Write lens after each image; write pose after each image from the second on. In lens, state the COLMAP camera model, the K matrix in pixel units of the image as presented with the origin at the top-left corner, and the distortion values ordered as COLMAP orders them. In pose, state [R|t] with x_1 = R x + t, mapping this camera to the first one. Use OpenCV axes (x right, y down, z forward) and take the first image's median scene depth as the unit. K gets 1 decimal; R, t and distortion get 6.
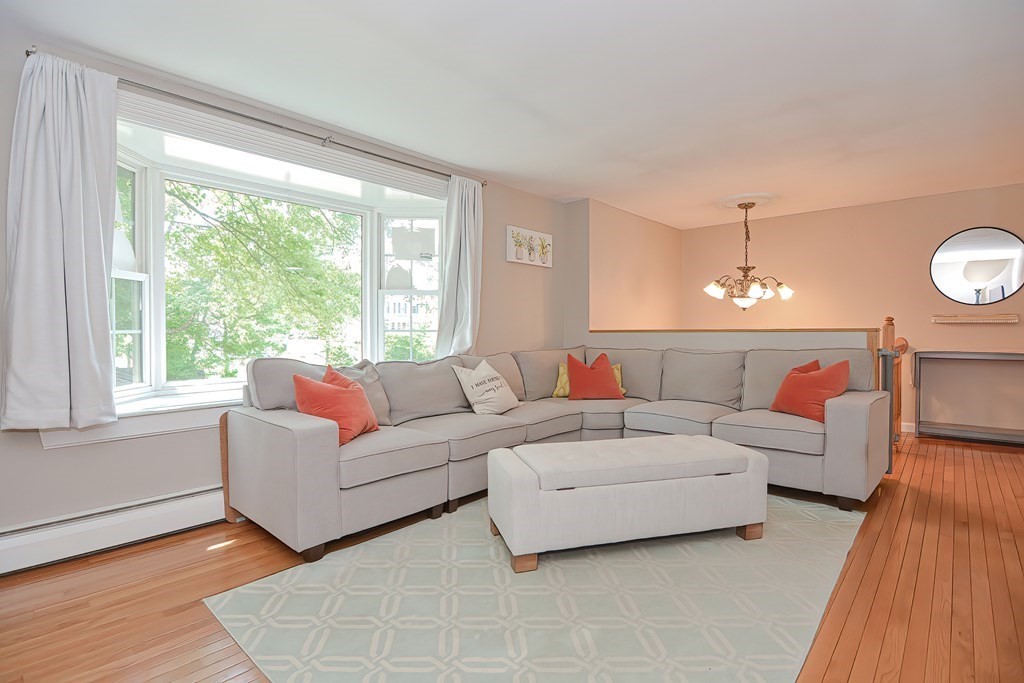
lens RADIAL K [[502.7, 0, 515.9], [0, 502.7, 342.1], [0, 0, 1]] dist [-0.011459, -0.007142]
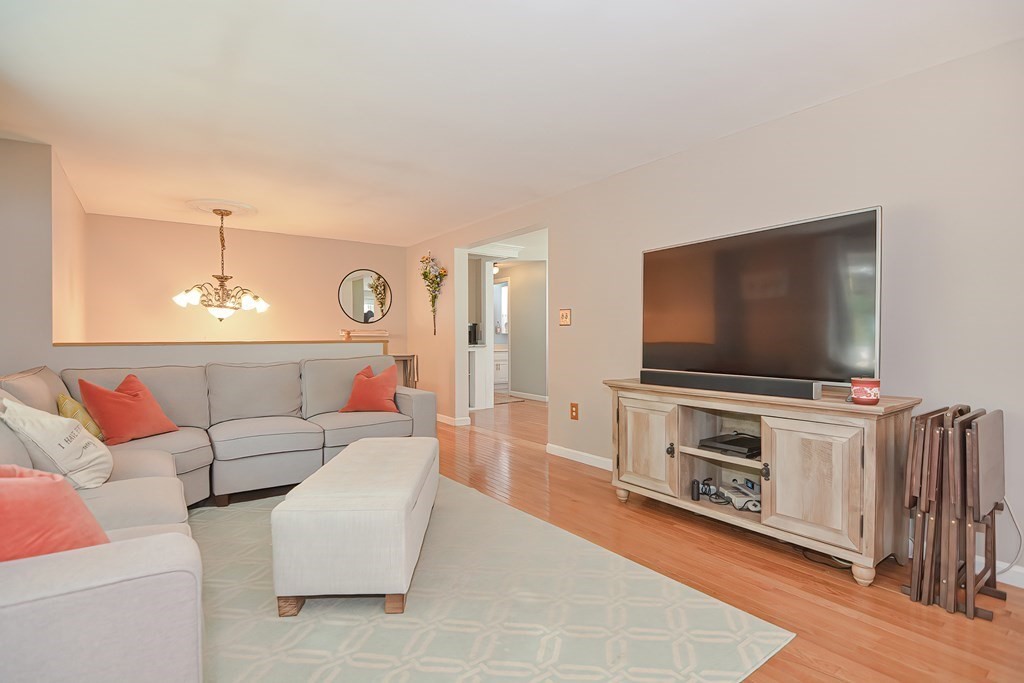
lens RADIAL K [[502.7, 0, 509.5], [0, 502.7, 341.8], [0, 0, 1]] dist [-0.011459, -0.007142]
pose [[0.210613, -0.005030, 0.977557, -0.392439], [0.028369, 0.999597, -0.000969, -0.008382], [-0.977158, 0.027936, 0.210671, 0.289703]]
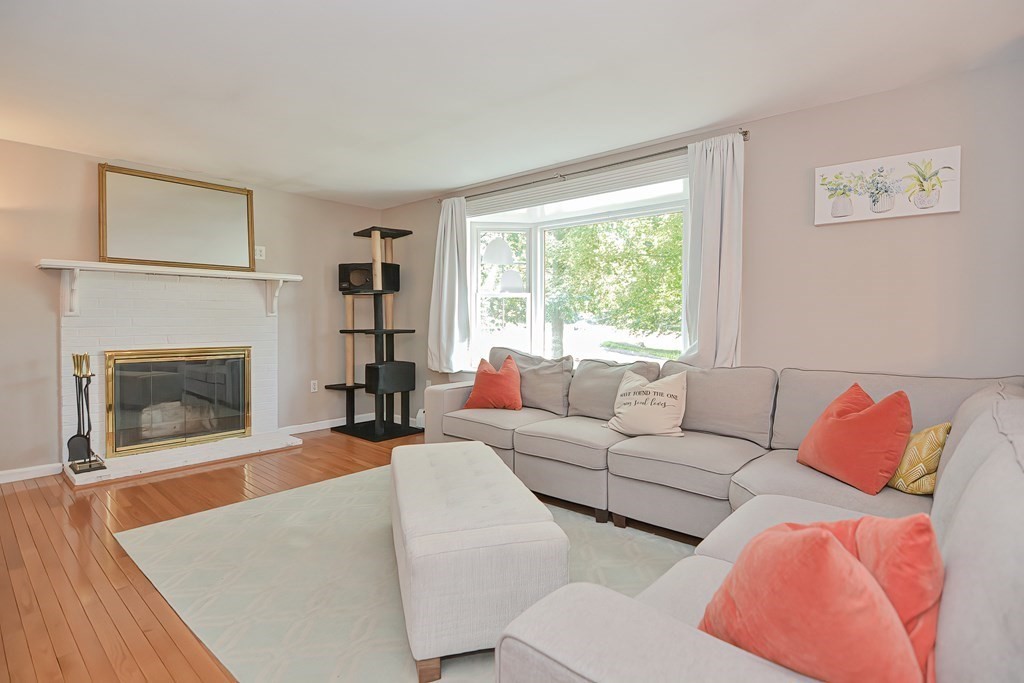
lens RADIAL K [[502.7, 0, 518.0], [0, 502.7, 338.1], [0, 0, 1]] dist [-0.011459, -0.007142]
pose [[0.030252, 0.030767, -0.999069, 0.591212], [-0.030824, 0.999079, 0.029834, -0.024139], [0.999067, 0.029892, 0.031173, 0.587935]]
